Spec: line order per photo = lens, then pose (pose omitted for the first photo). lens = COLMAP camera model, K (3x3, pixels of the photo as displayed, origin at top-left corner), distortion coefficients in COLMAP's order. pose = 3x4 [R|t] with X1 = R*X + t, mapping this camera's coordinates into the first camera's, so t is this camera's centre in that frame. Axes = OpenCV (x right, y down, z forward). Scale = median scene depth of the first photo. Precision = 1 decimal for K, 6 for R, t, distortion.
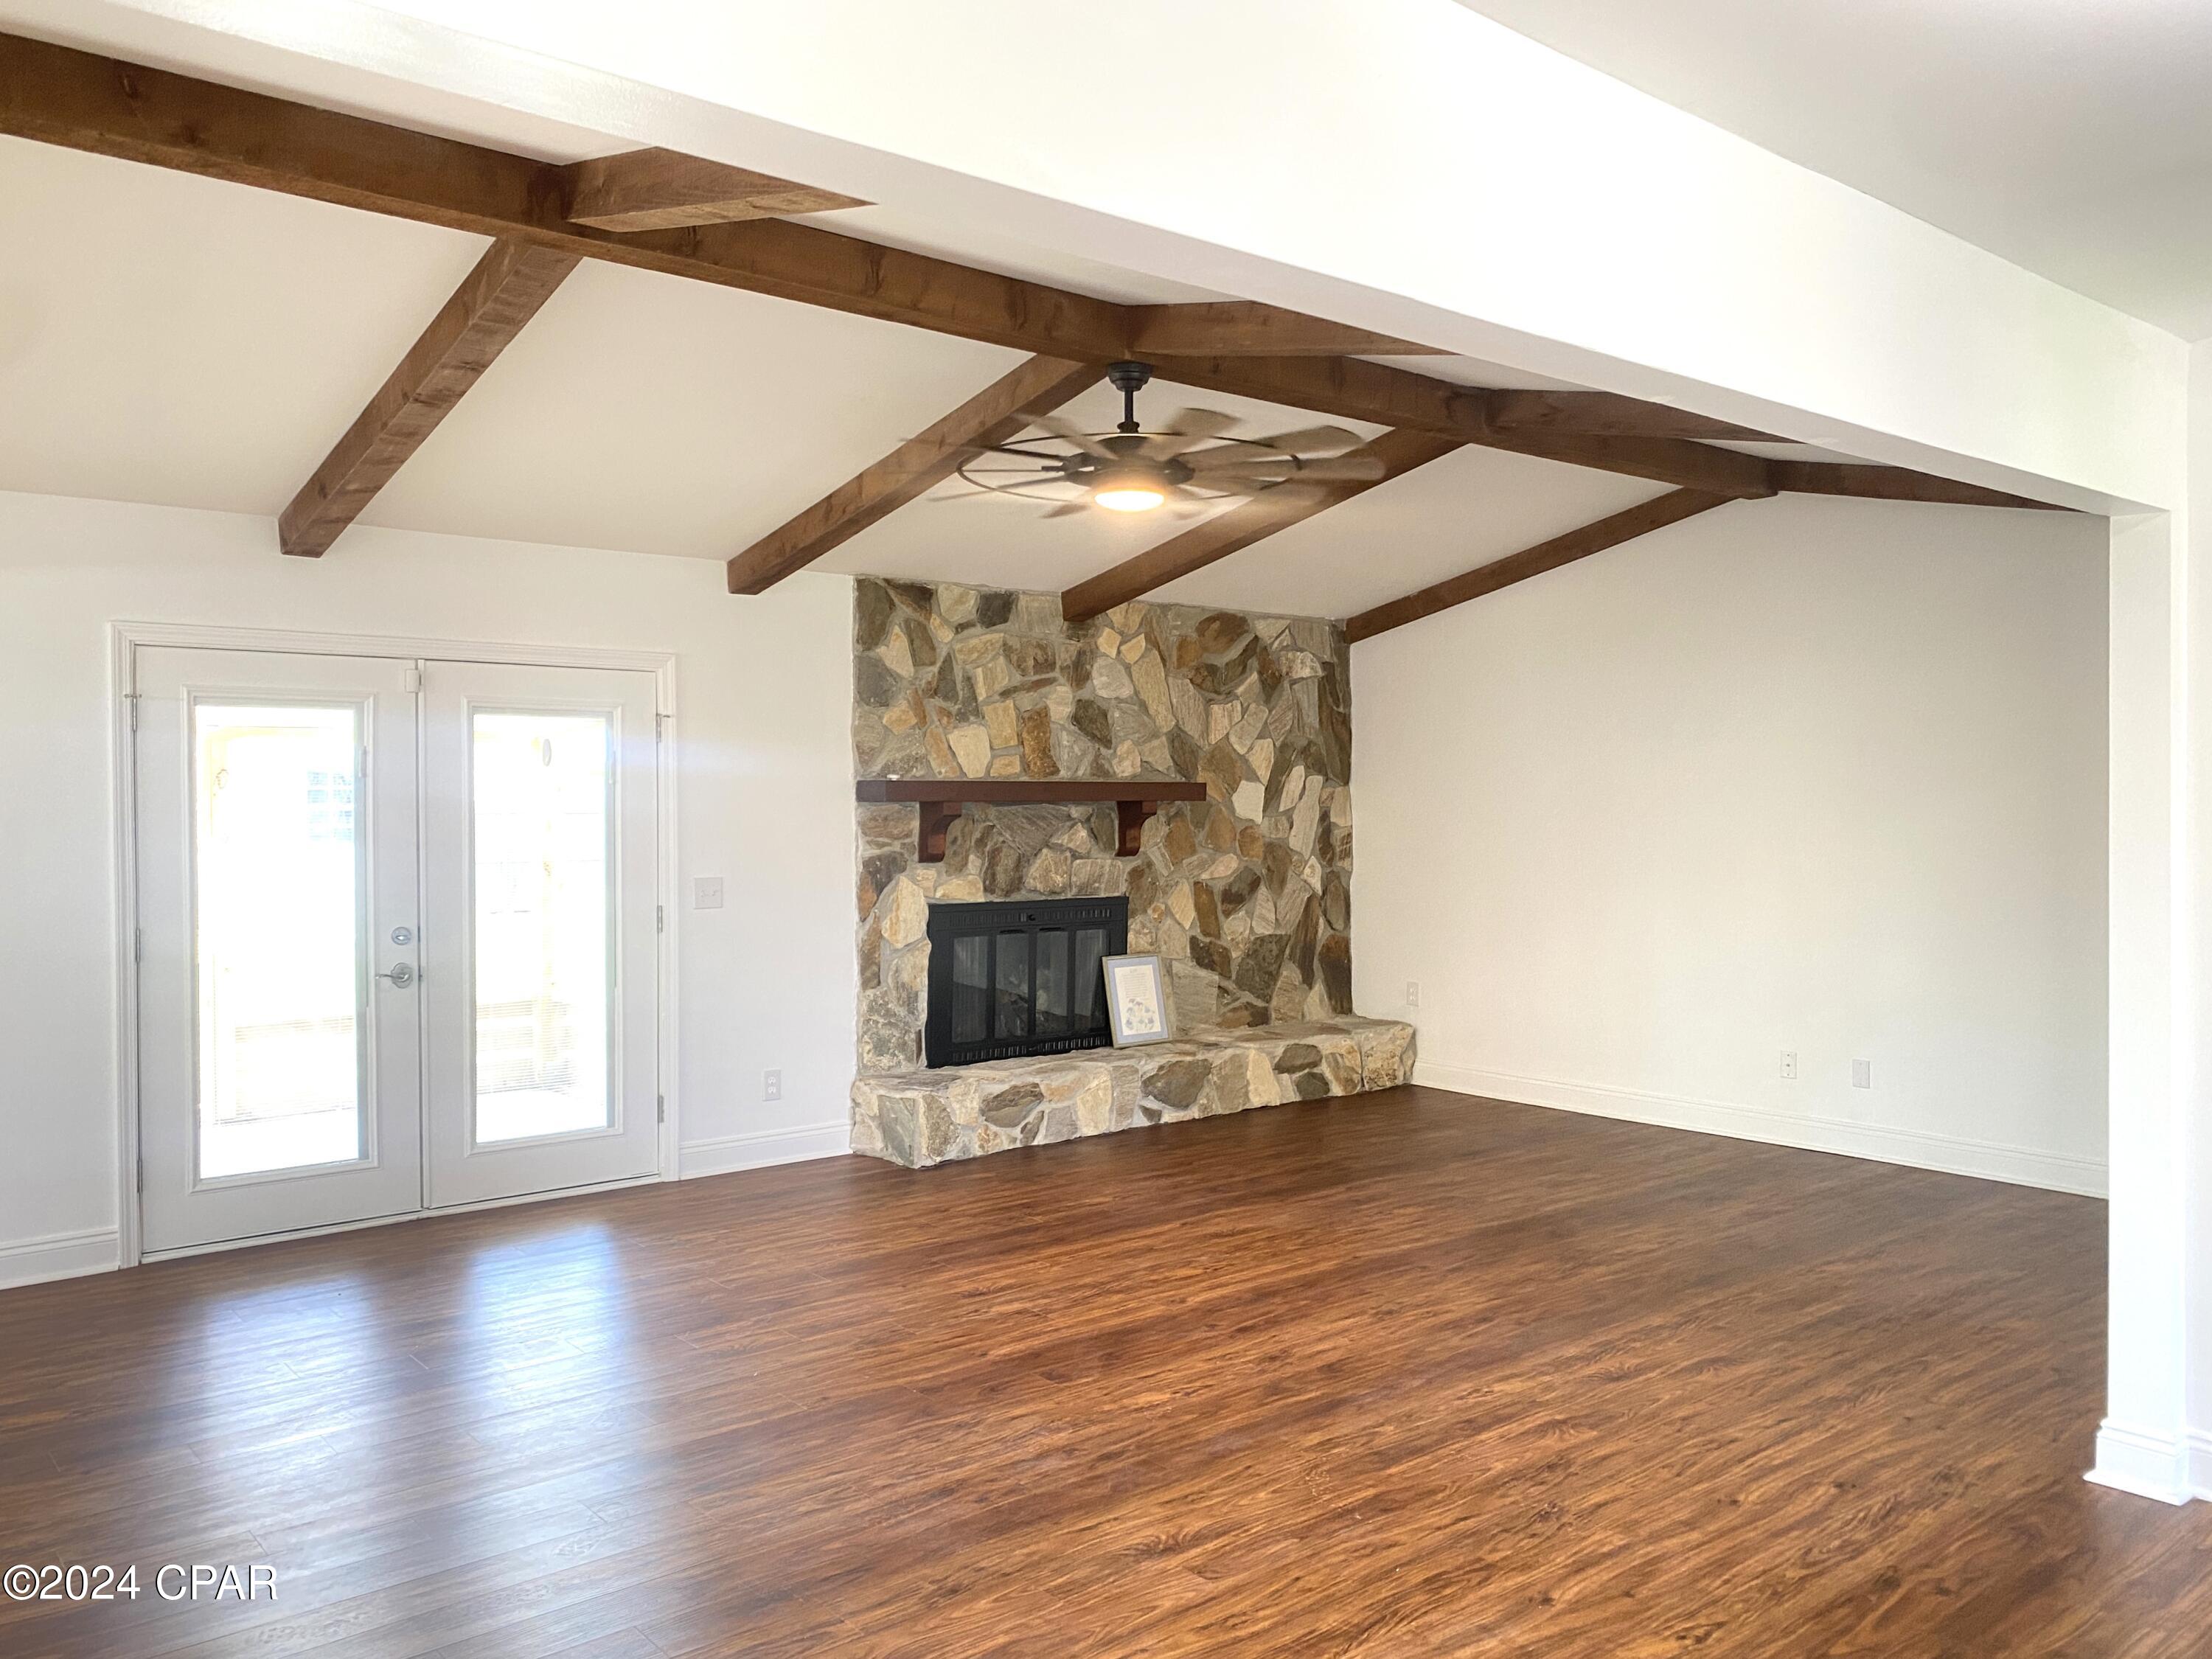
lens RADIAL K [[1688.7, 0, 1106.0], [0, 1688.7, 829.5], [0, 0, 1]] dist [0.013273, 0.003561]
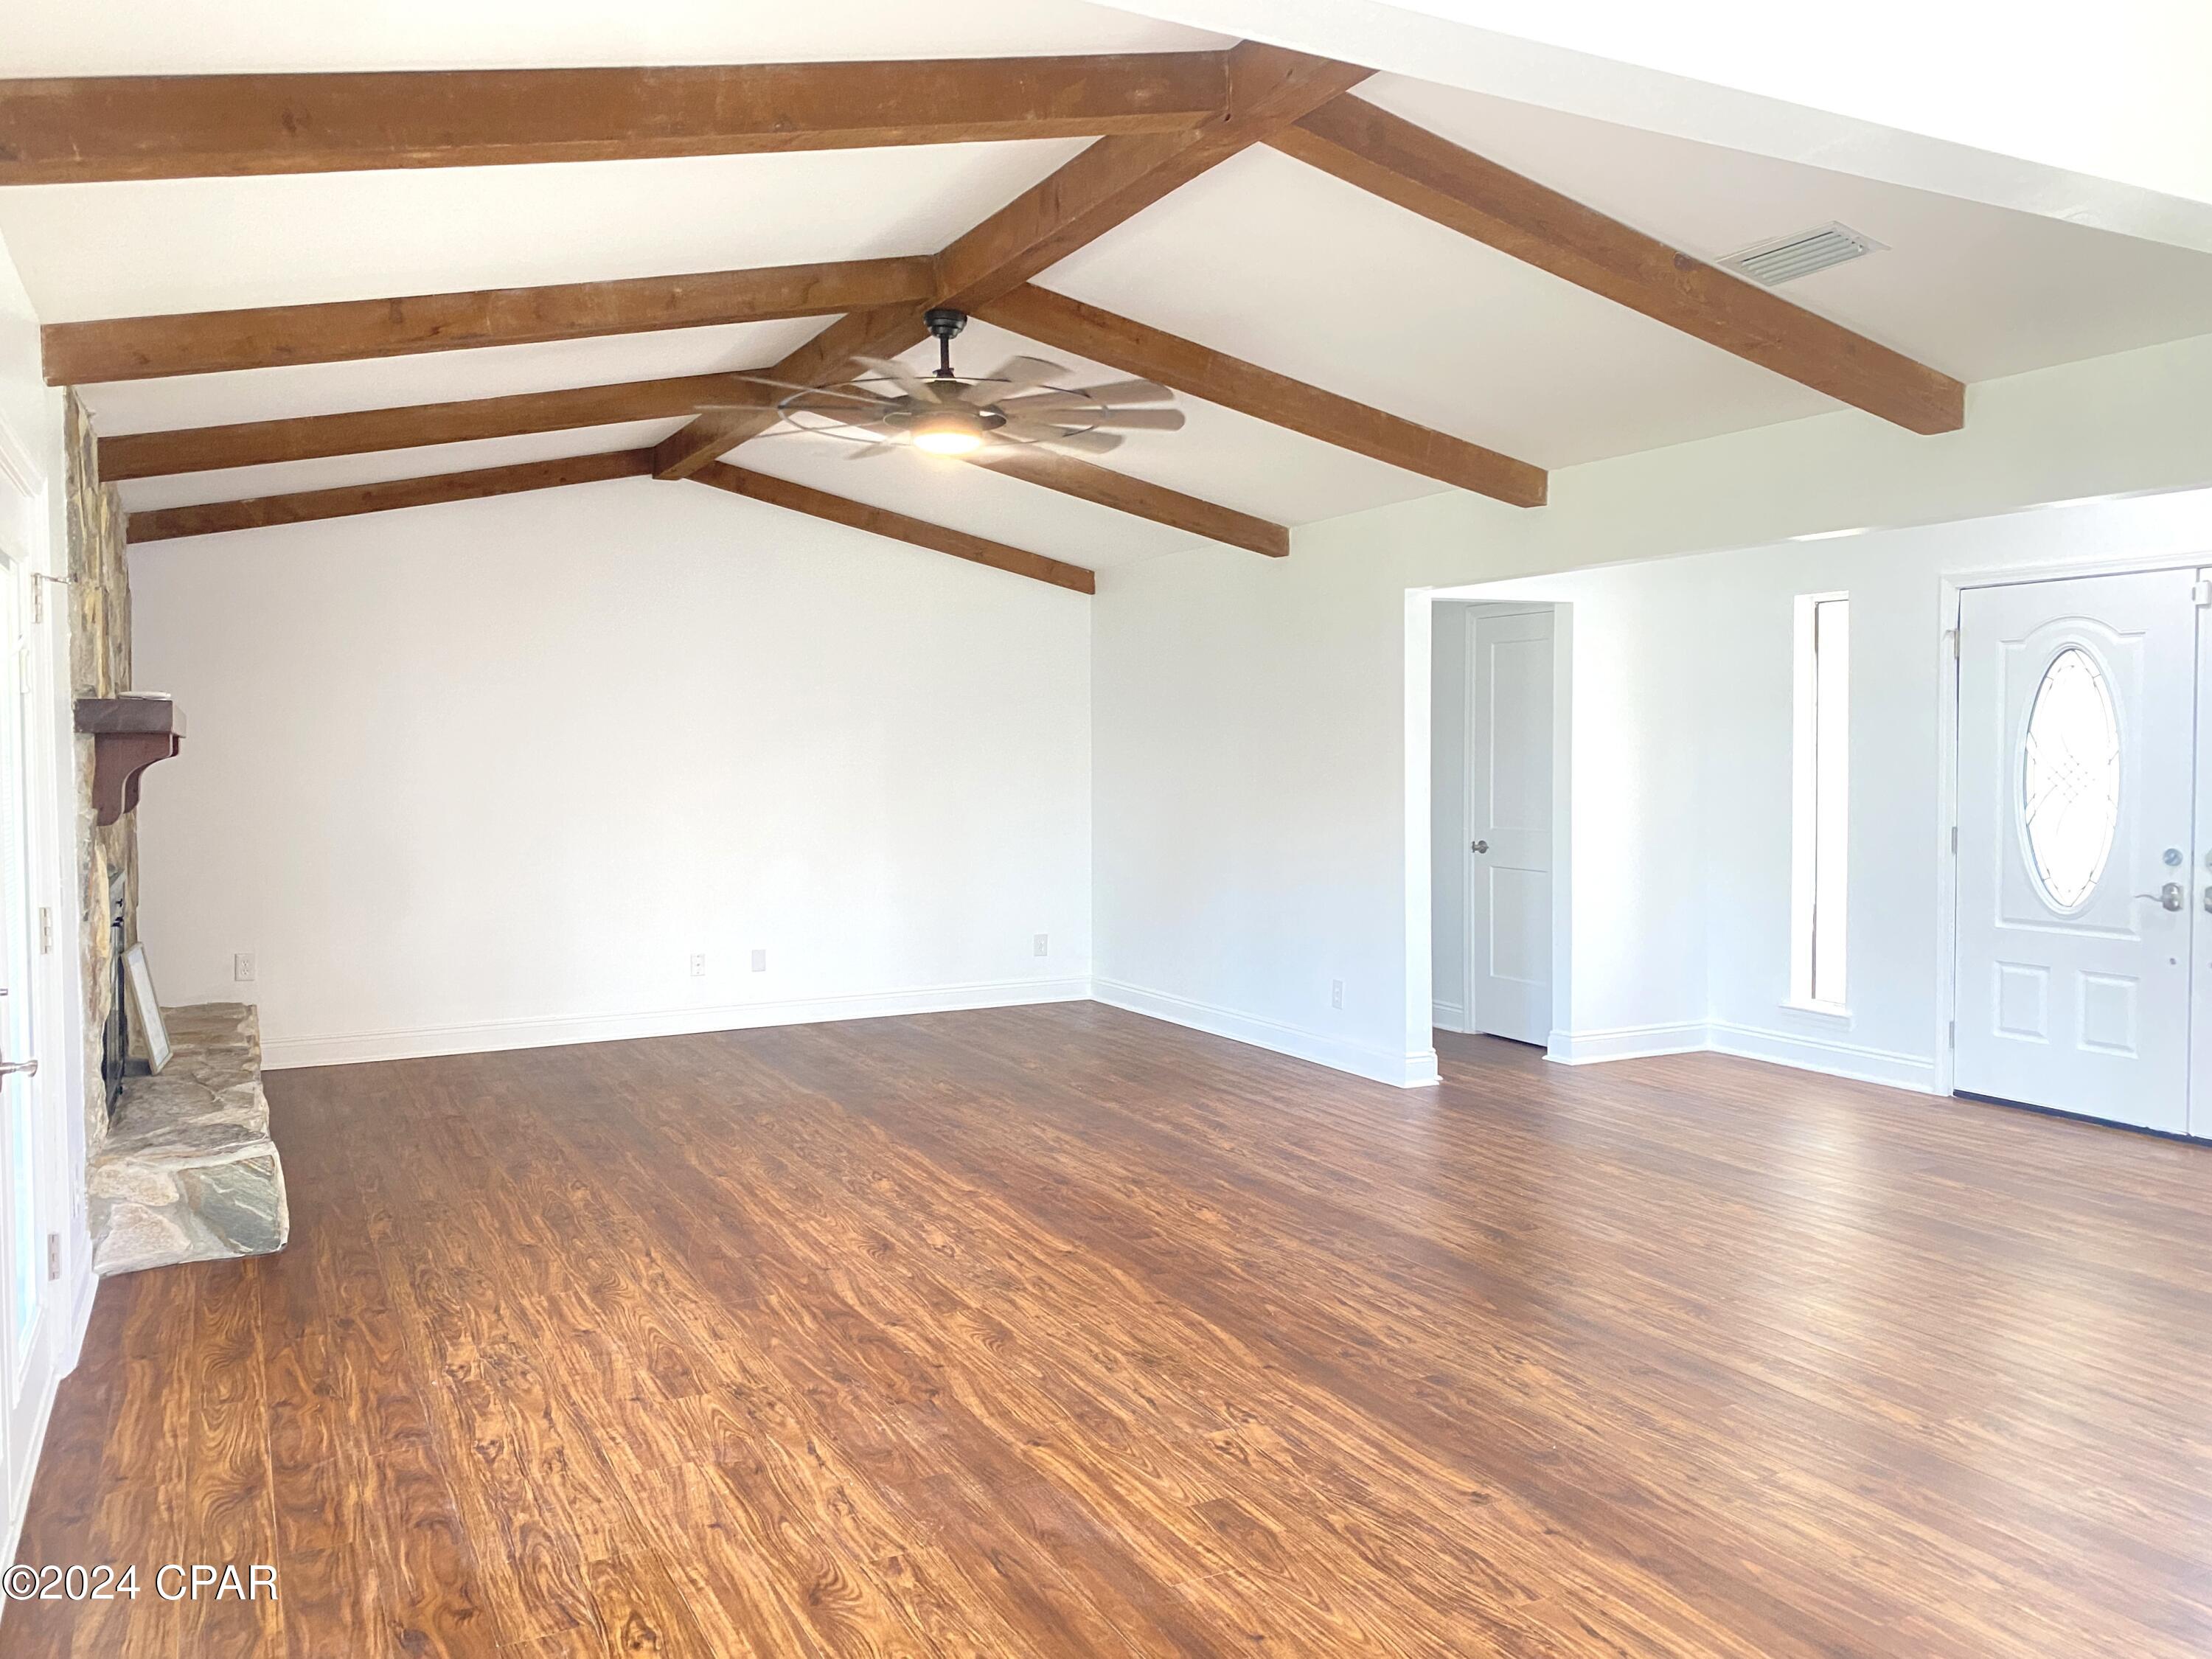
lens RADIAL K [[1655.3, 0, 1106.0], [0, 1655.3, 829.5], [0, 0, 1]] dist [0.075539, 0.001046]
pose [[0.207802, -0.042193, 0.977260, -0.974699], [0.021130, 0.999030, 0.038640, 0.004868], [-0.977943, 0.012620, 0.208492, 0.685008]]
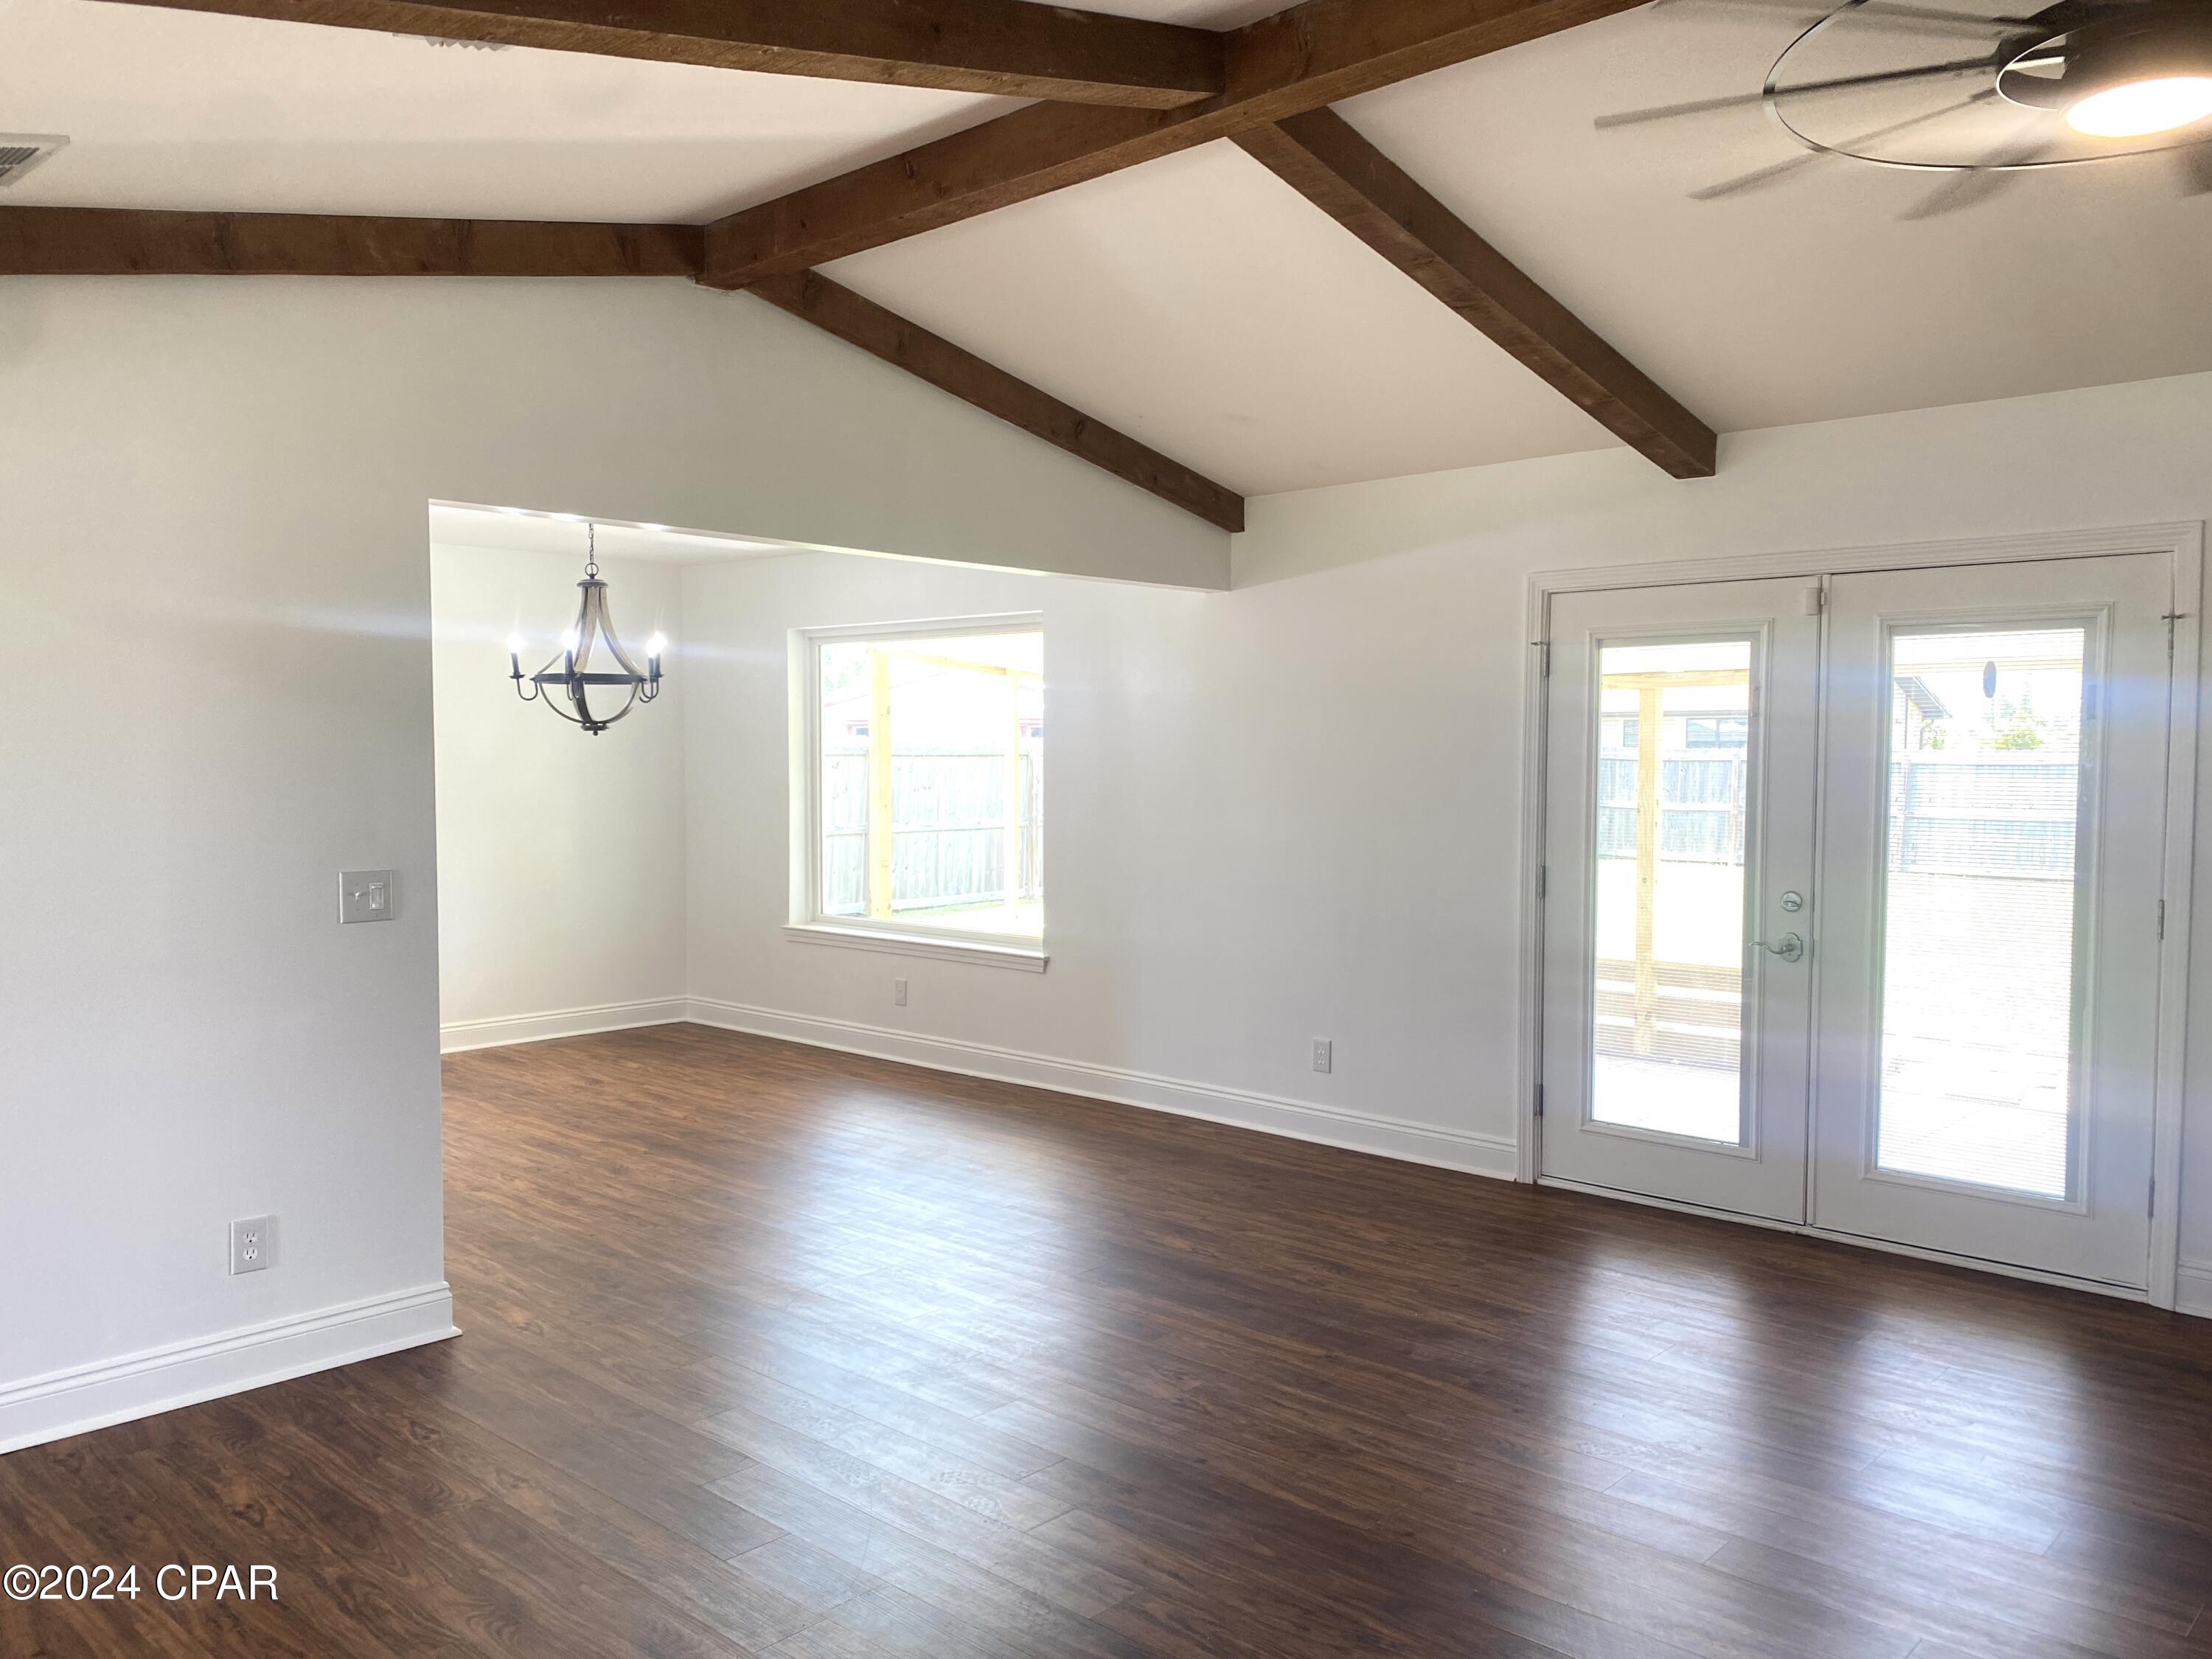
lens RADIAL K [[1688.7, 0, 1106.0], [0, 1688.7, 829.5], [0, 0, 1]] dist [0.013273, 0.003561]
pose [[0.133596, 0.050203, -0.989764, 0.457480], [-0.023554, 0.998595, 0.047472, -0.007615], [0.990756, 0.016971, 0.134590, 0.638523]]
